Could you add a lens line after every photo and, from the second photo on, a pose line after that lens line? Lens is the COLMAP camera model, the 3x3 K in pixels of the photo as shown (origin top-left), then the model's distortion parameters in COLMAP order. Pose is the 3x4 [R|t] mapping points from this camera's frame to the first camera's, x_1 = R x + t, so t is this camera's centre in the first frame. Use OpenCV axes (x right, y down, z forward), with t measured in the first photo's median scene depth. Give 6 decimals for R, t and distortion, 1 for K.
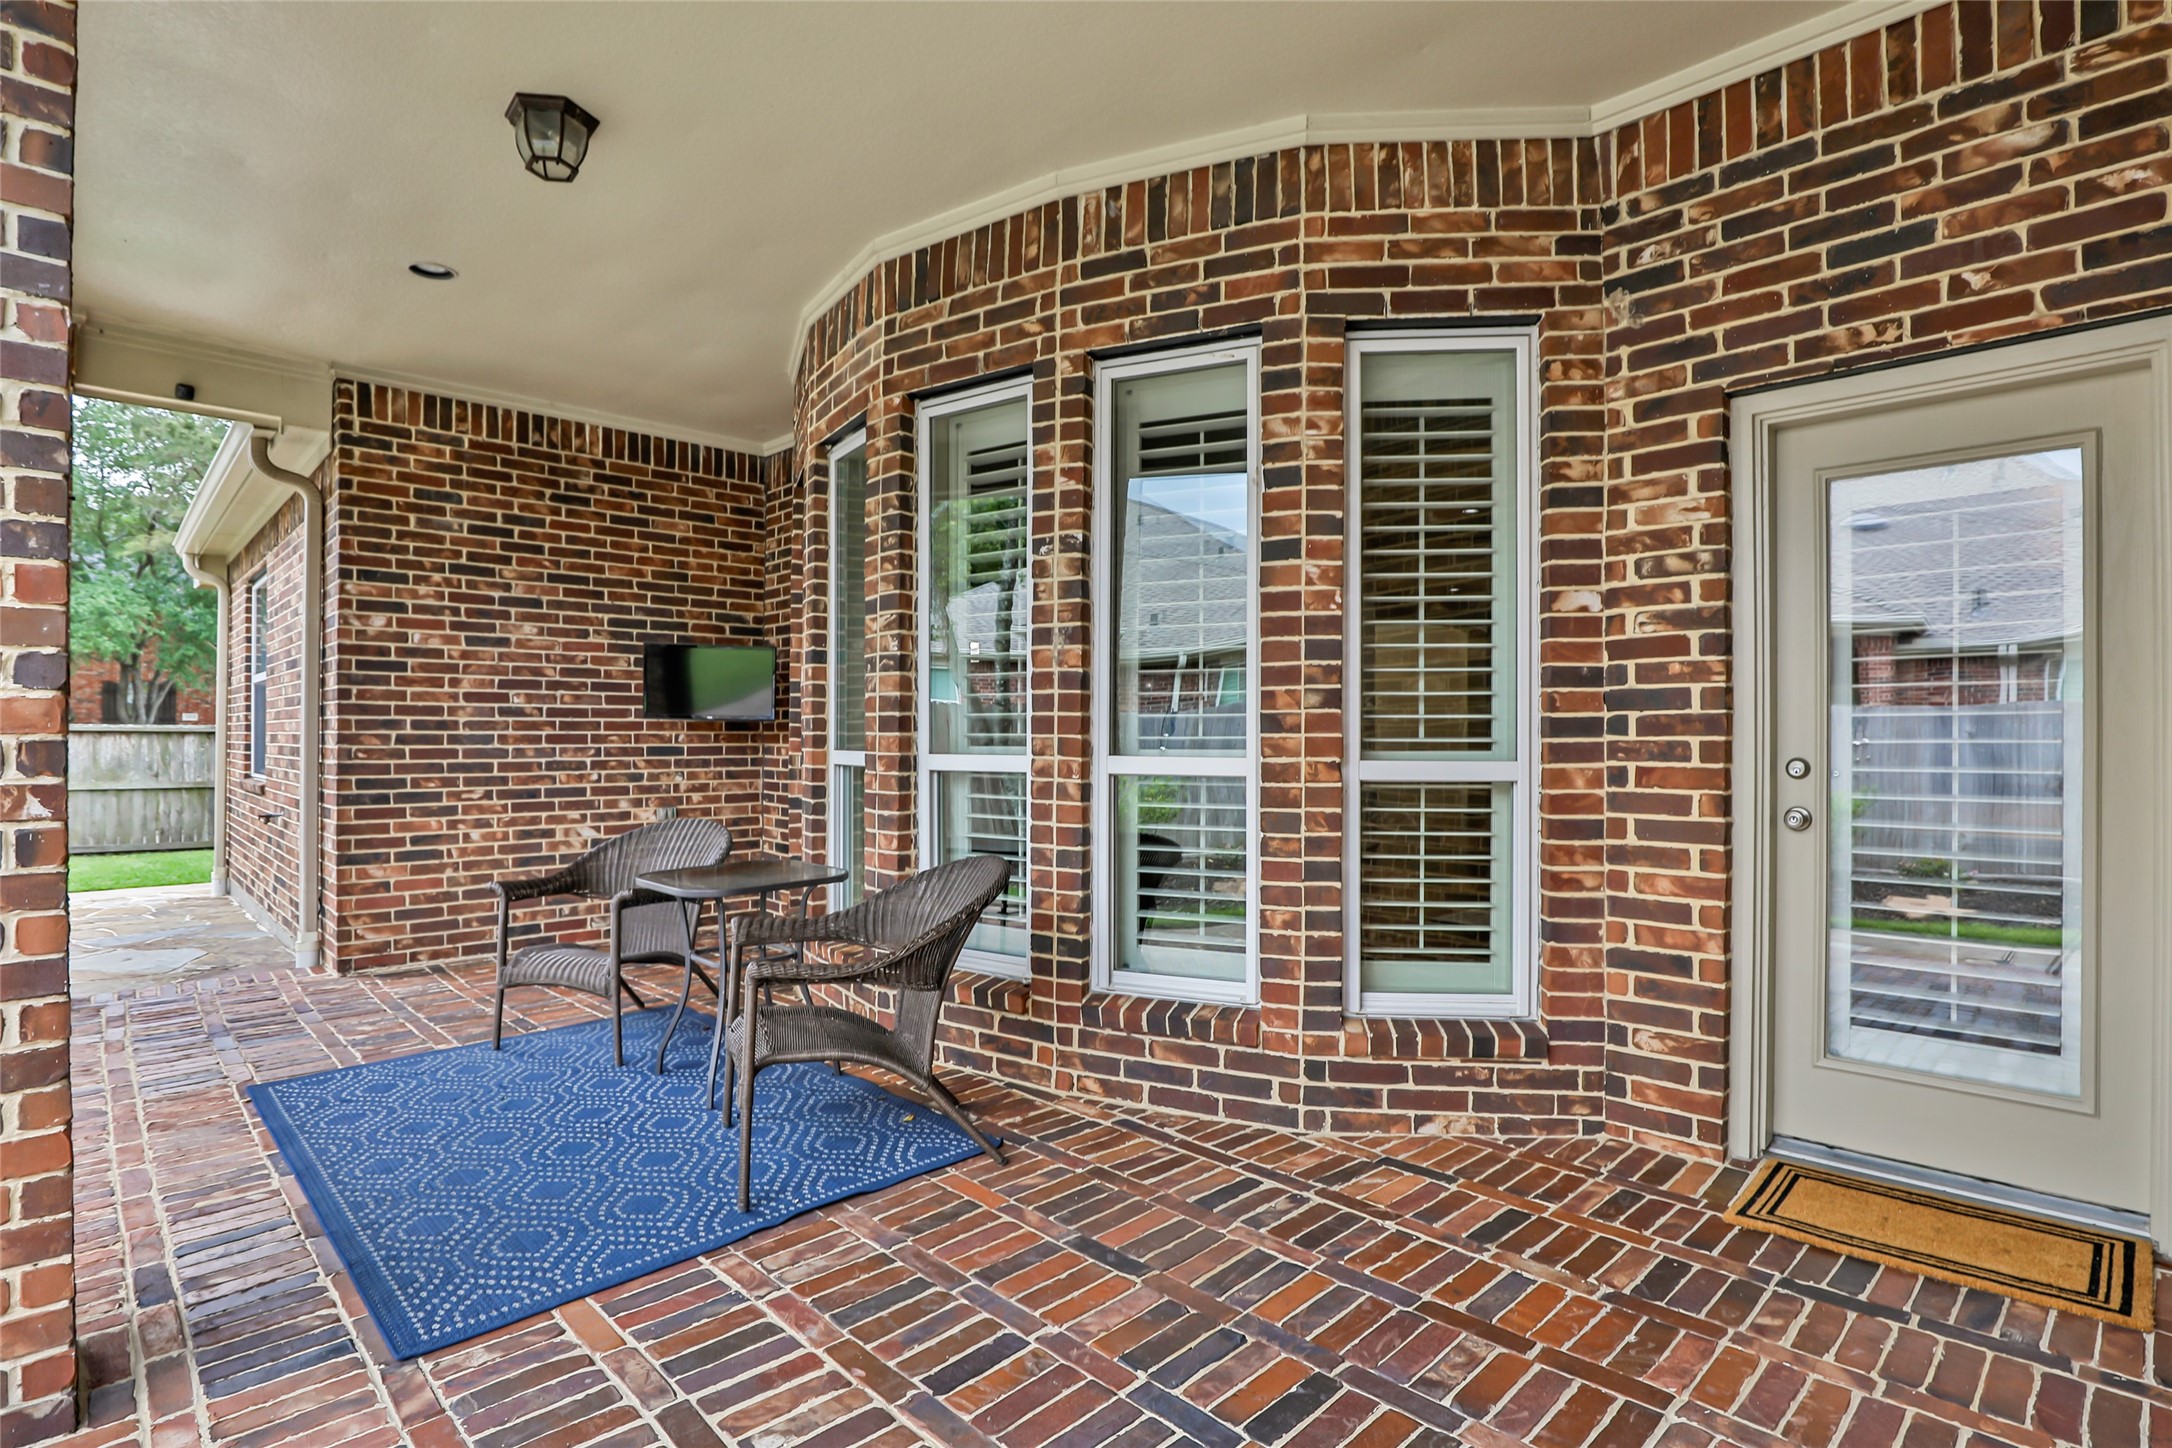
lens RADIAL K [[1023.3, 0, 1078.8], [0, 1023.3, 730.7], [0, 0, 1]] dist [0.009865, -0.002032]
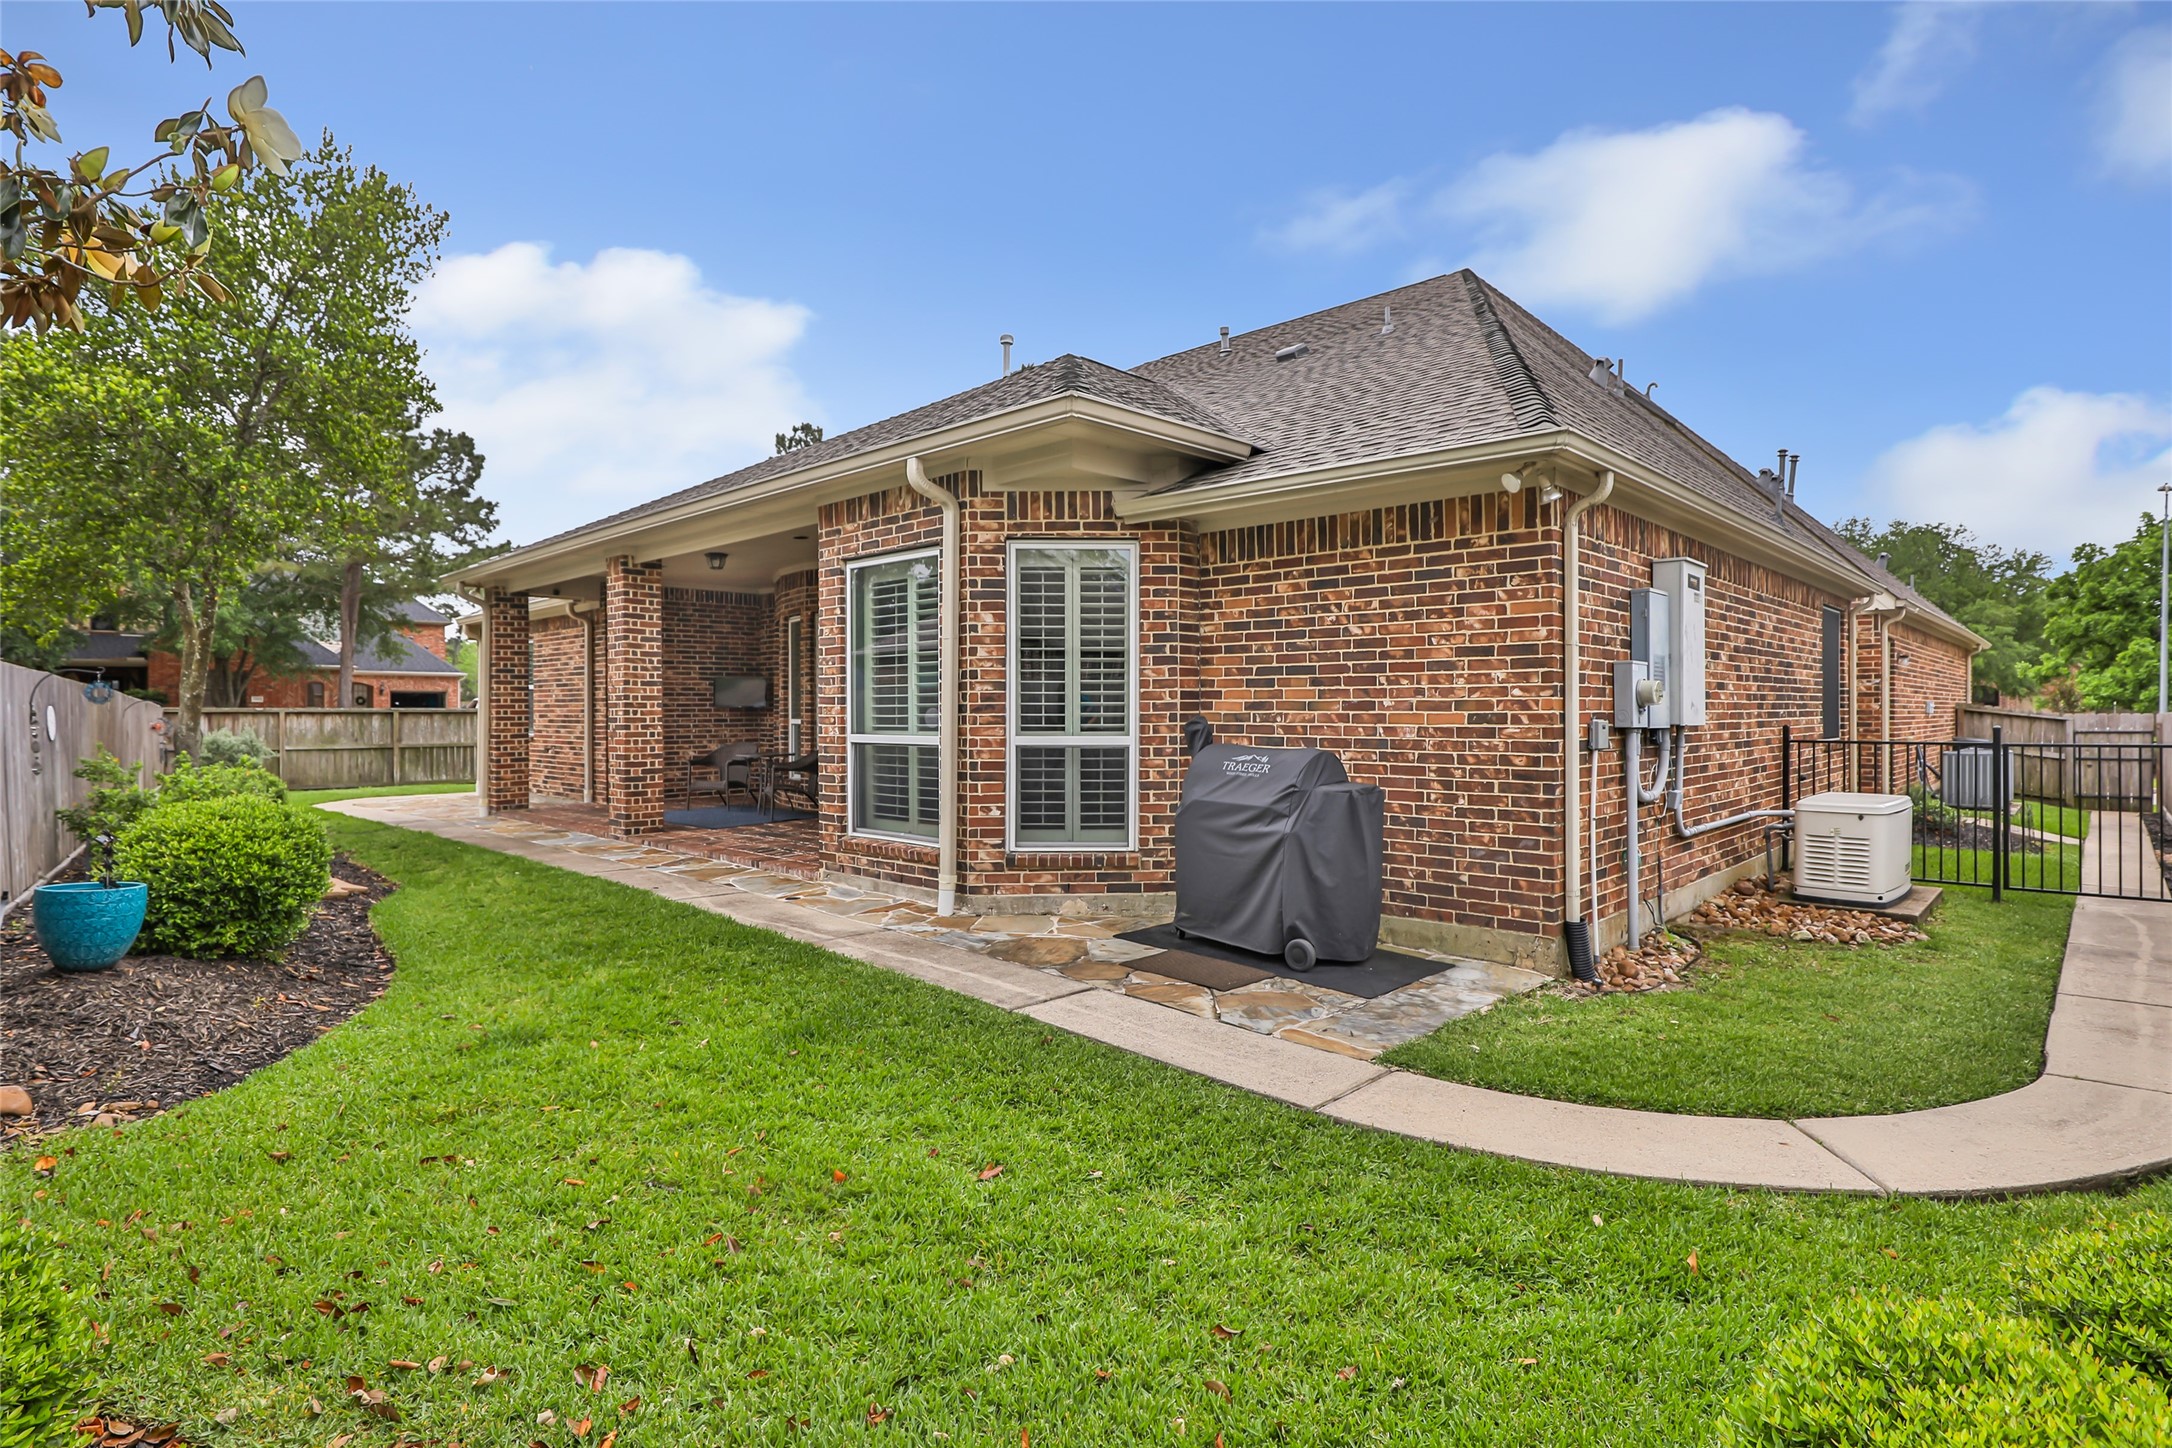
lens RADIAL K [[1092.3, 0, 1103.1], [0, 1092.3, 717.0], [0, 0, 1]] dist [-0.003285, 0.001447]
pose [[0.999139, -0.003985, 0.041291, 0.391141], [0.003561, 0.999940, 0.010345, -0.012404], [-0.041330, -0.010189, 0.999094, -1.609397]]
